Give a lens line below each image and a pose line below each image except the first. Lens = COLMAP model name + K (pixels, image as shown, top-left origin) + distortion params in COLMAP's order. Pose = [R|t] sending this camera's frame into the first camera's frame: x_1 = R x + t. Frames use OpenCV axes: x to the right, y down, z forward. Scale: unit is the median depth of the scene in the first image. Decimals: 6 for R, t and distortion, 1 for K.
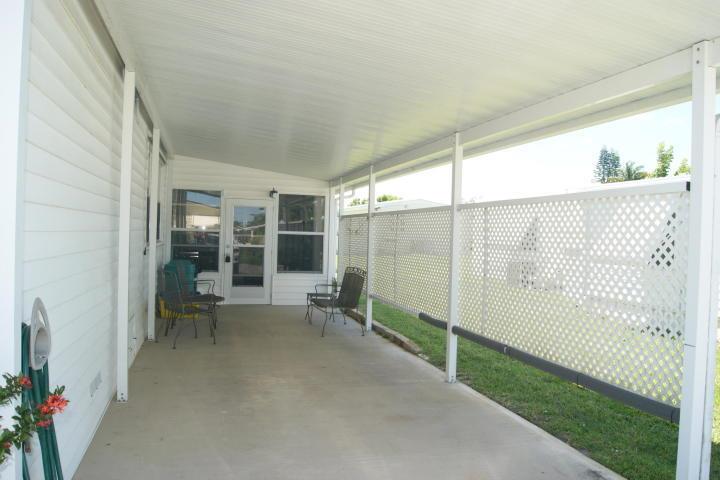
lens RADIAL K [[576.0, 0, 360.0], [0, 576.0, 240.0], [0, 0, 1]] dist [-0.096053, 0.000730]
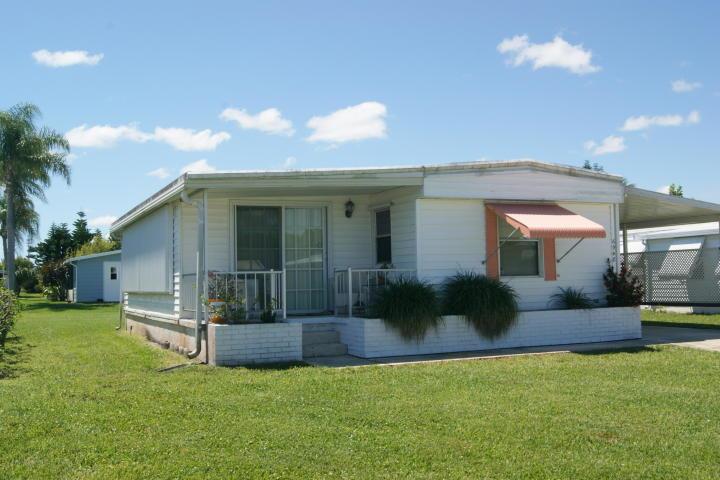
lens RADIAL K [[798.2, 0, 360.0], [0, 798.2, 240.0], [0, 0, 1]] dist [-0.053131, 0.013972]
pose [[0.988218, -0.043551, 0.146726, -0.082898], [0.052334, 0.997028, -0.056542, 0.000949], [-0.143827, 0.063554, 0.987560, -0.125535]]
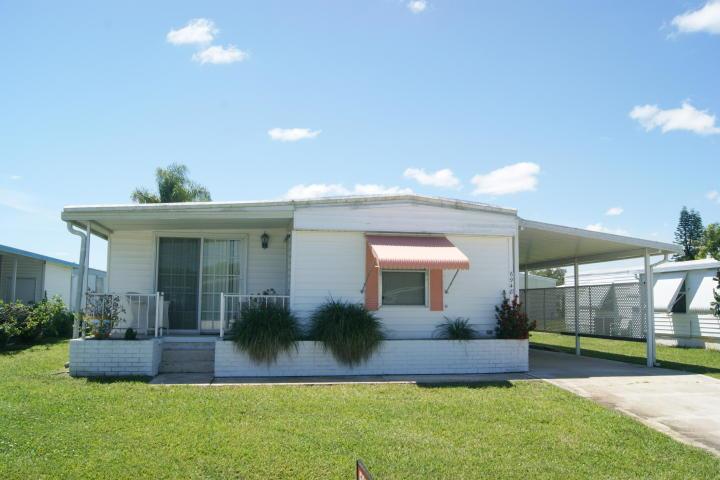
lens RADIAL K [[632.4, 0, 360.0], [0, 632.4, 240.0], [0, 0, 1]] dist [-0.075439, -0.000096]
pose [[0.995406, -0.032064, -0.090216, -0.030466], [0.021411, 0.992941, -0.116665, 0.002285], [0.093320, 0.114197, 0.989065, -0.106710]]
